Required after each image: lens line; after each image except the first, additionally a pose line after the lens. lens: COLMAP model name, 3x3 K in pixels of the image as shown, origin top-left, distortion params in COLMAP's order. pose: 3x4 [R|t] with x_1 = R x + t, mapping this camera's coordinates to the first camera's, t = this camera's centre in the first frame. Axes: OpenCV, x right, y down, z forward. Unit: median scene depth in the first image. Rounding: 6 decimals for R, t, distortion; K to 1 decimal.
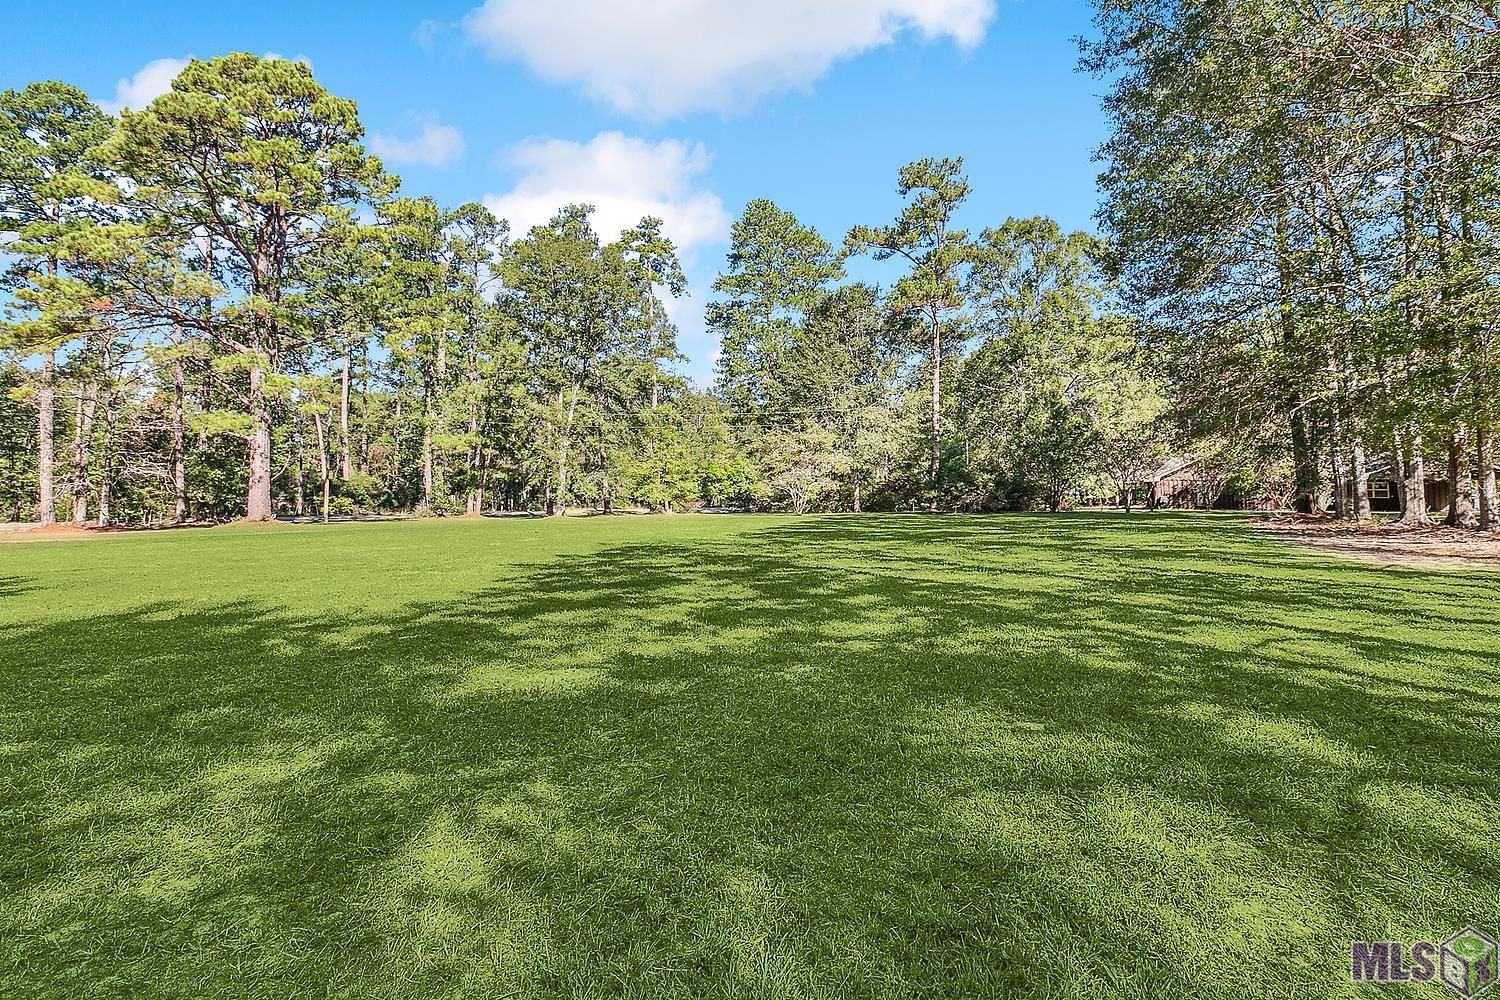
lens RADIAL K [[681.3, 0, 740.8], [0, 681.3, 472.7], [0, 0, 1]] dist [0.000207, 0.000188]
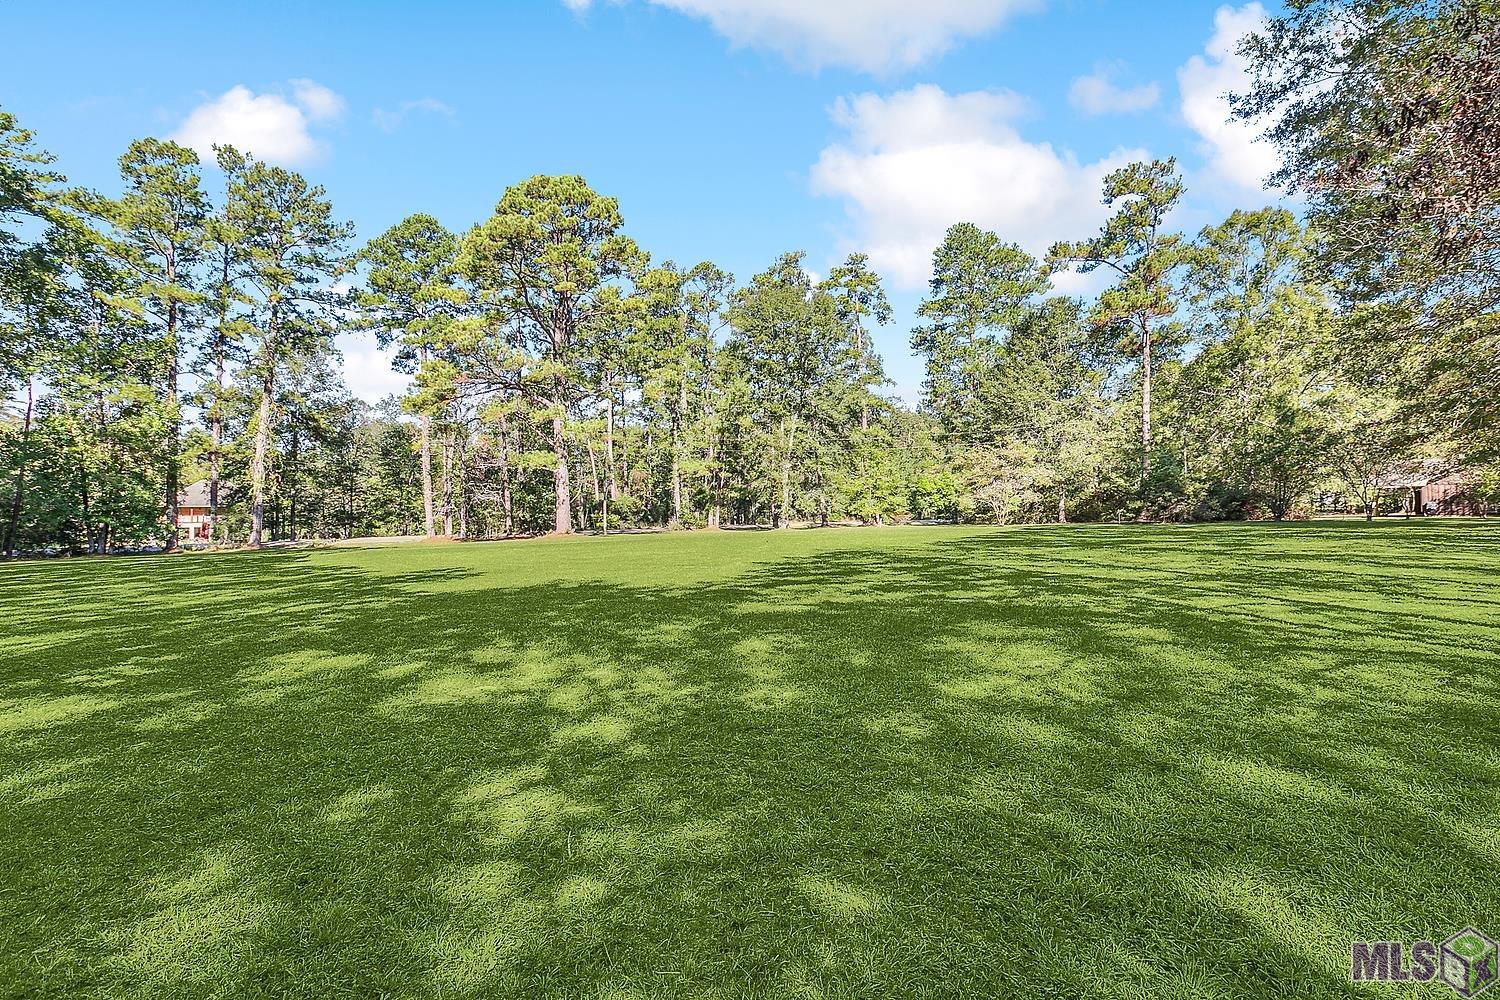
lens RADIAL K [[681.3, 0, 740.8], [0, 681.3, 472.7], [0, 0, 1]] dist [0.000207, 0.000188]
pose [[0.949546, -0.032257, -0.311964, 0.027040], [0.026468, 0.999390, -0.022775, -0.006465], [0.312509, 0.013369, 0.949821, -0.117197]]
